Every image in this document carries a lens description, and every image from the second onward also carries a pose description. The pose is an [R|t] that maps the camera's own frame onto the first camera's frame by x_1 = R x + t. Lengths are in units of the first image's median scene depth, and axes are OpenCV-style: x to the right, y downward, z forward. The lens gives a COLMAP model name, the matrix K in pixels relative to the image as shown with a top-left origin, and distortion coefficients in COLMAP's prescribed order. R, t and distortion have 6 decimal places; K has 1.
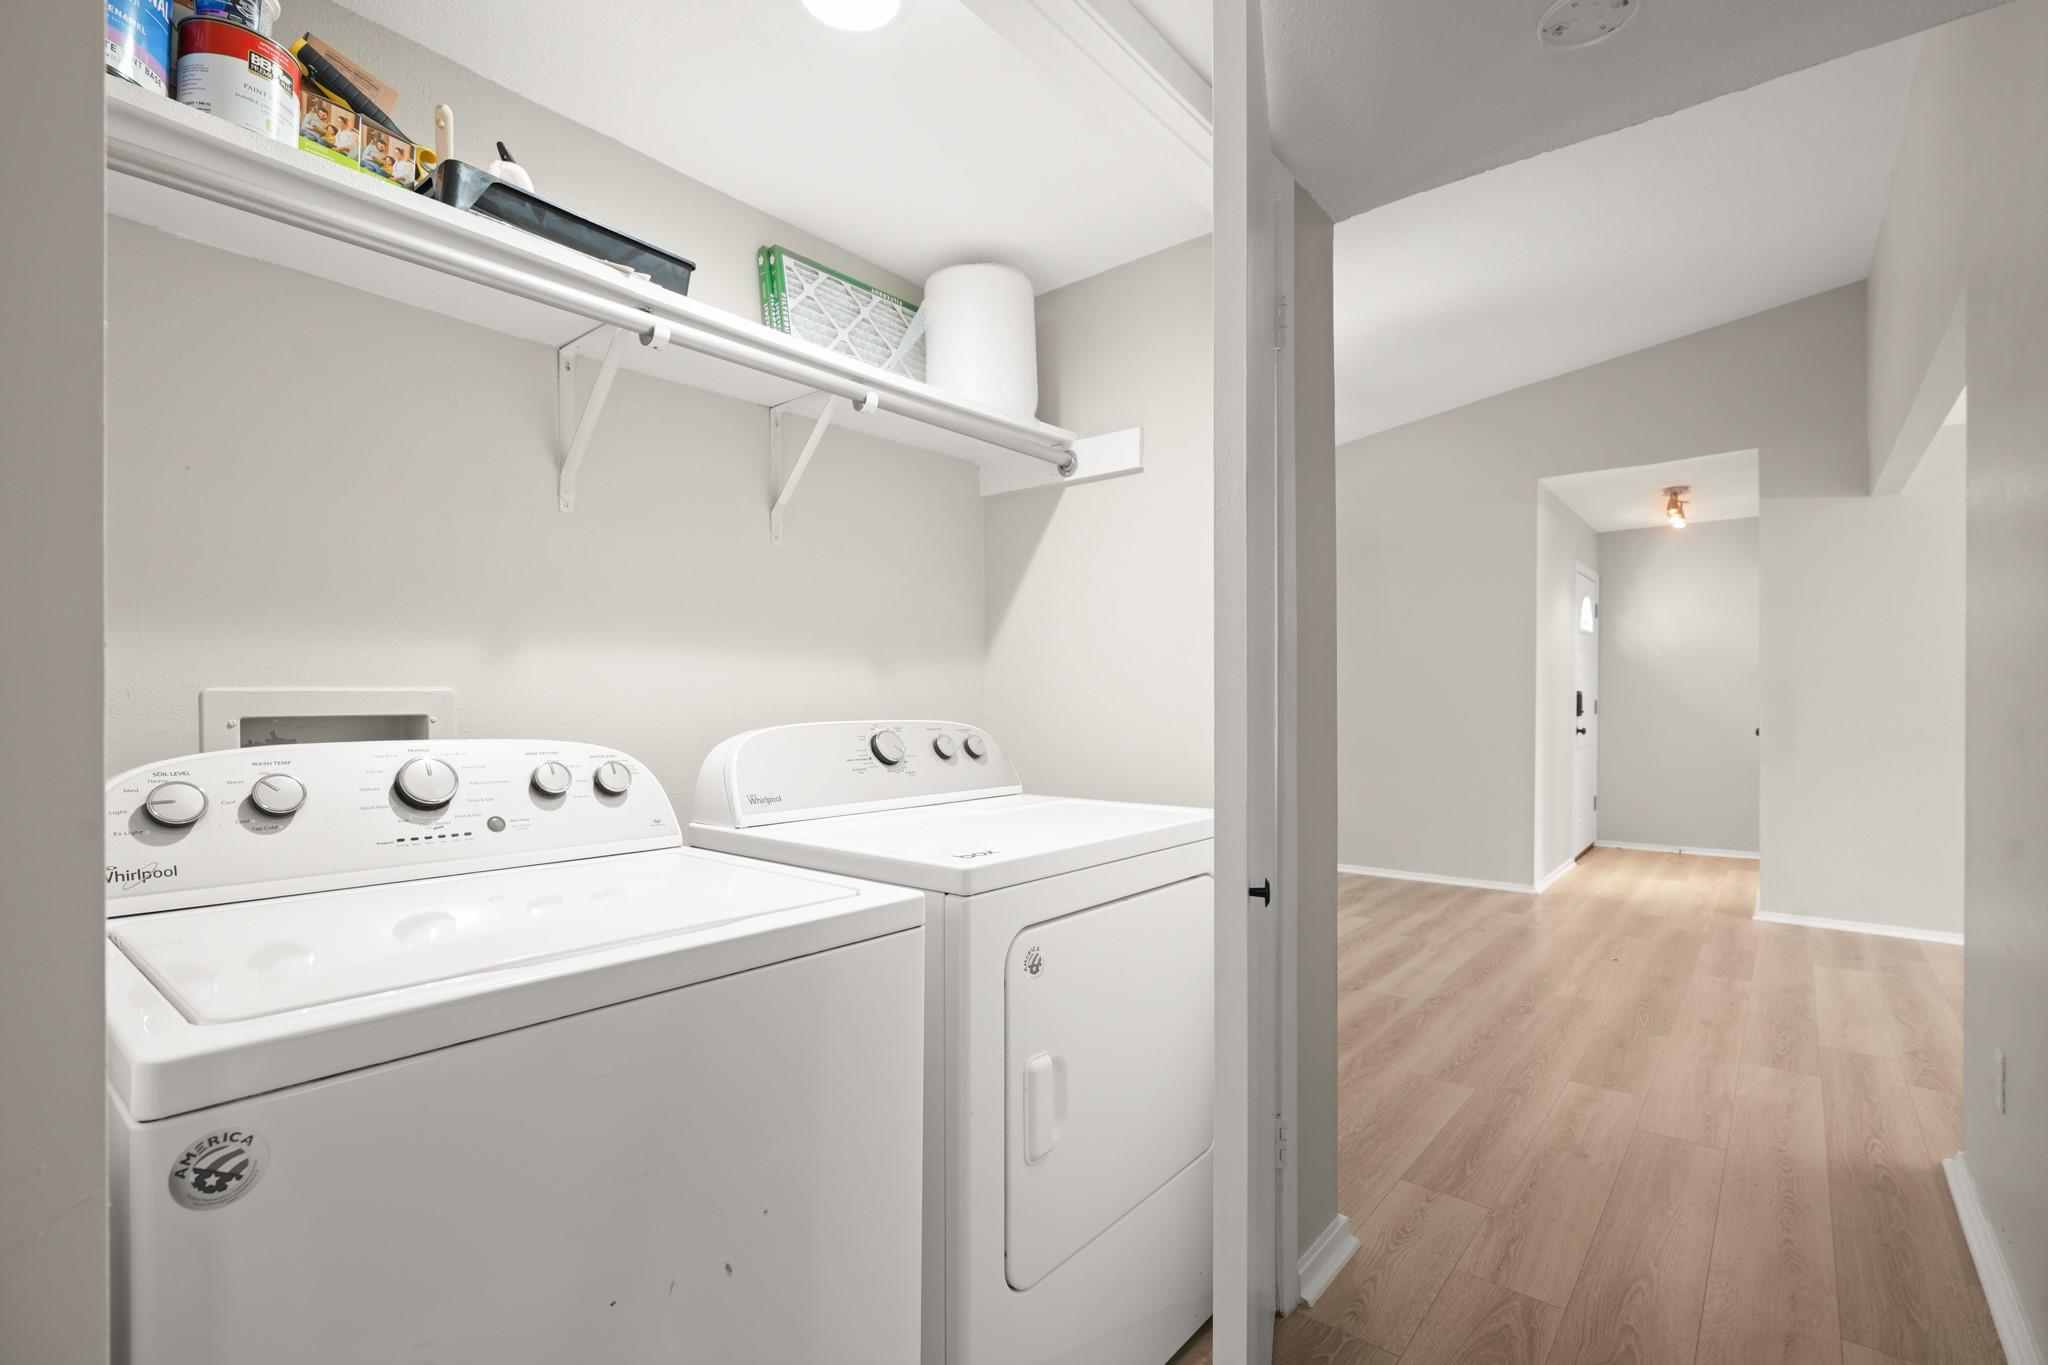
lens RADIAL K [[933.2, 0, 1032.5], [0, 933.2, 696.8], [0, 0, 1]] dist [-0.004565, -0.000788]
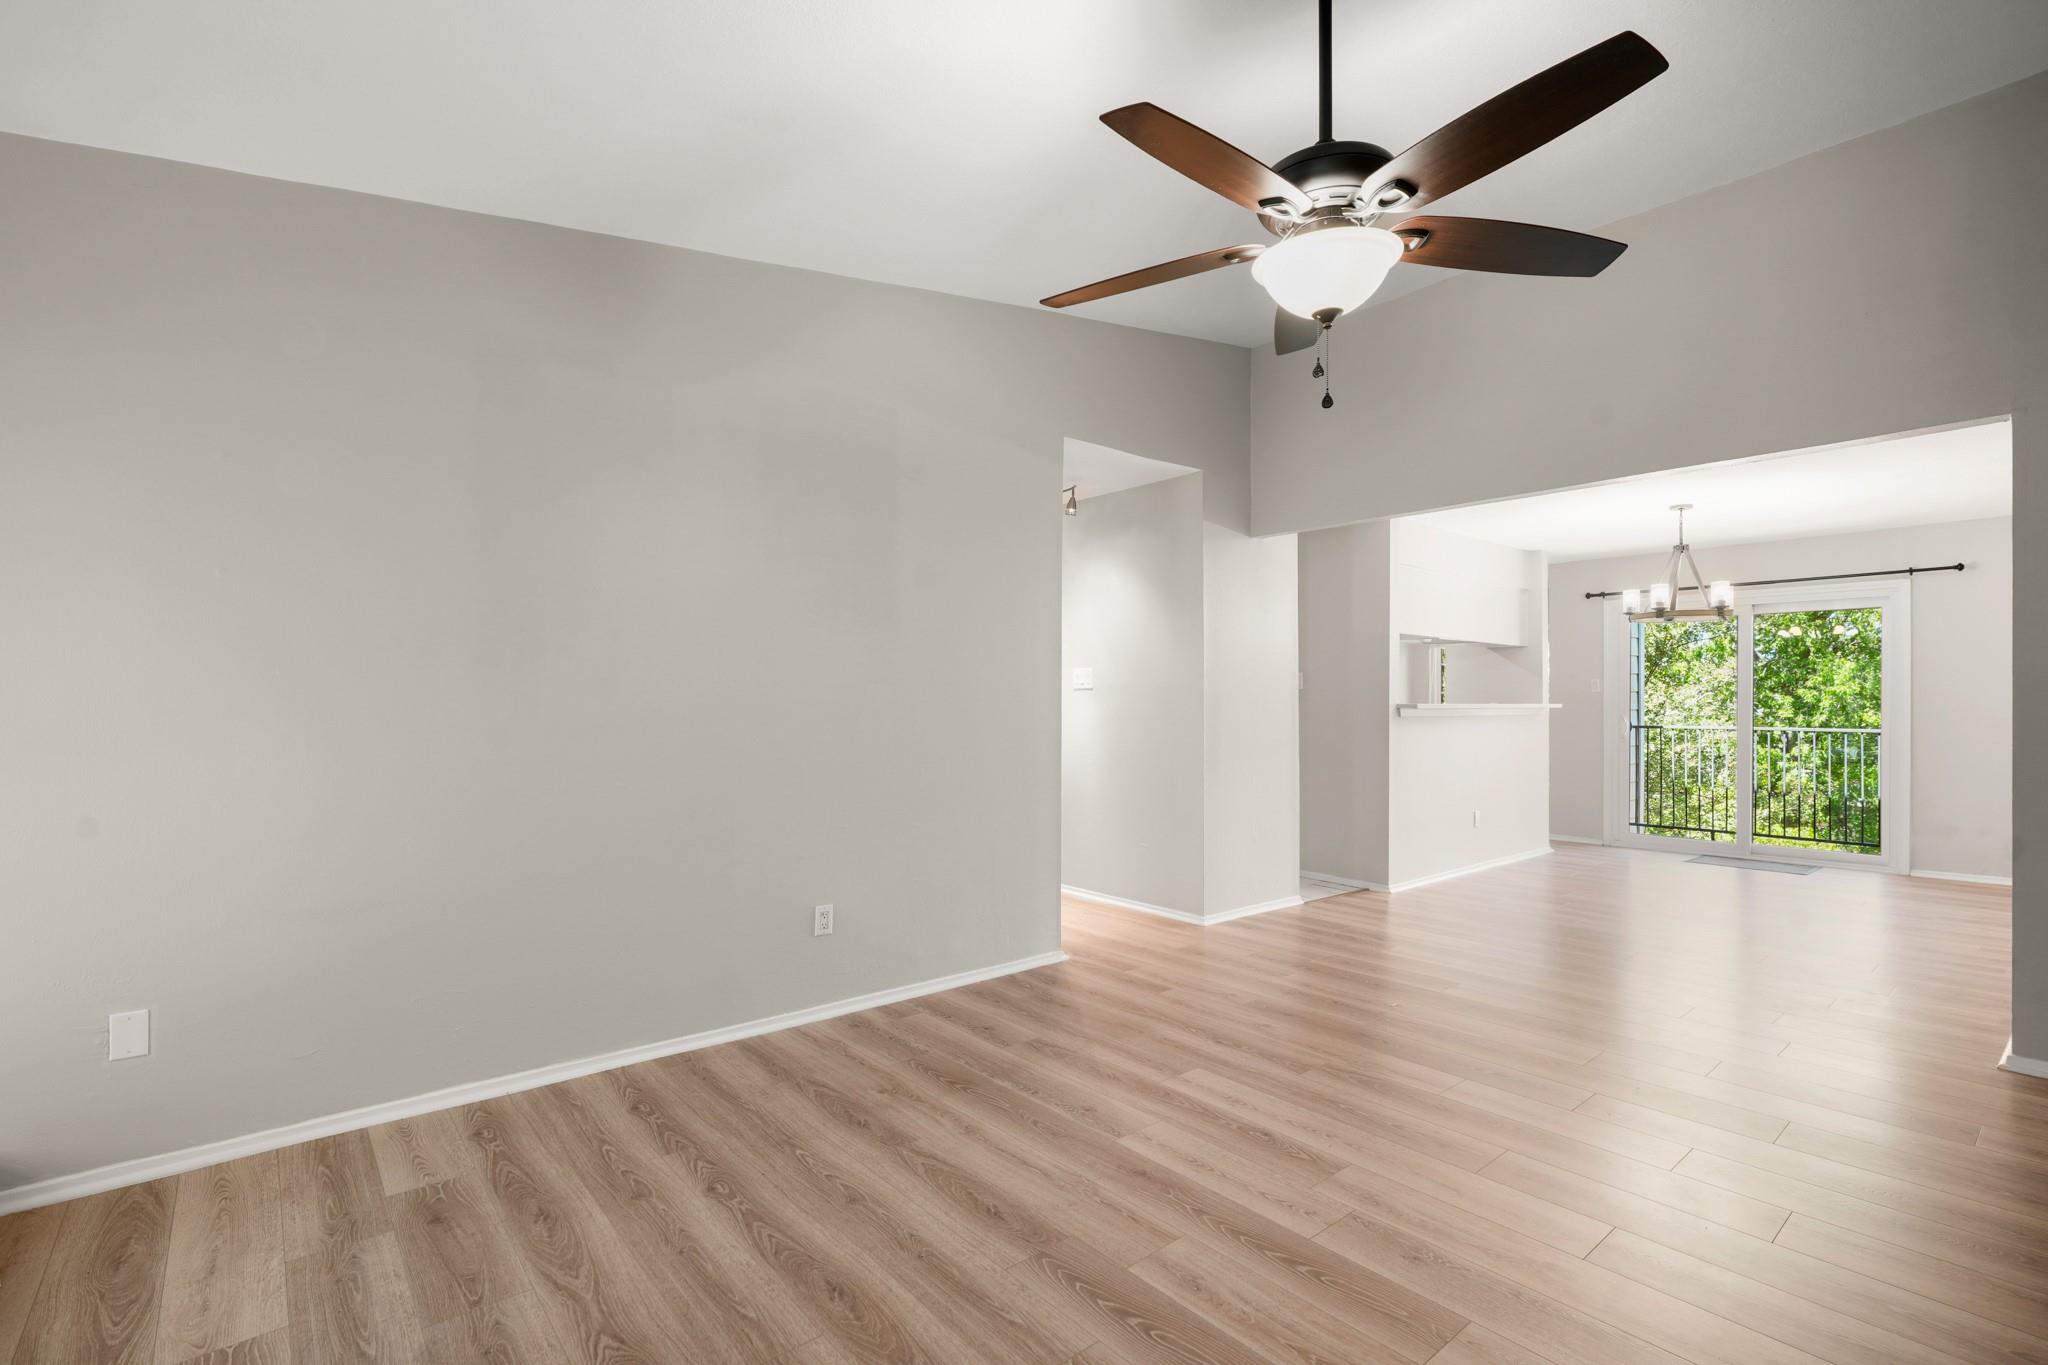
lens RADIAL K [[933.2, 0, 1027.9], [0, 933.2, 693.5], [0, 0, 1]] dist [-0.004565, -0.000788]
pose [[0.190965, 0.005460, 0.981582, -0.248154], [-0.002777, 0.999984, -0.005022, -0.010662], [-0.981593, -0.001767, 0.190977, 0.883131]]
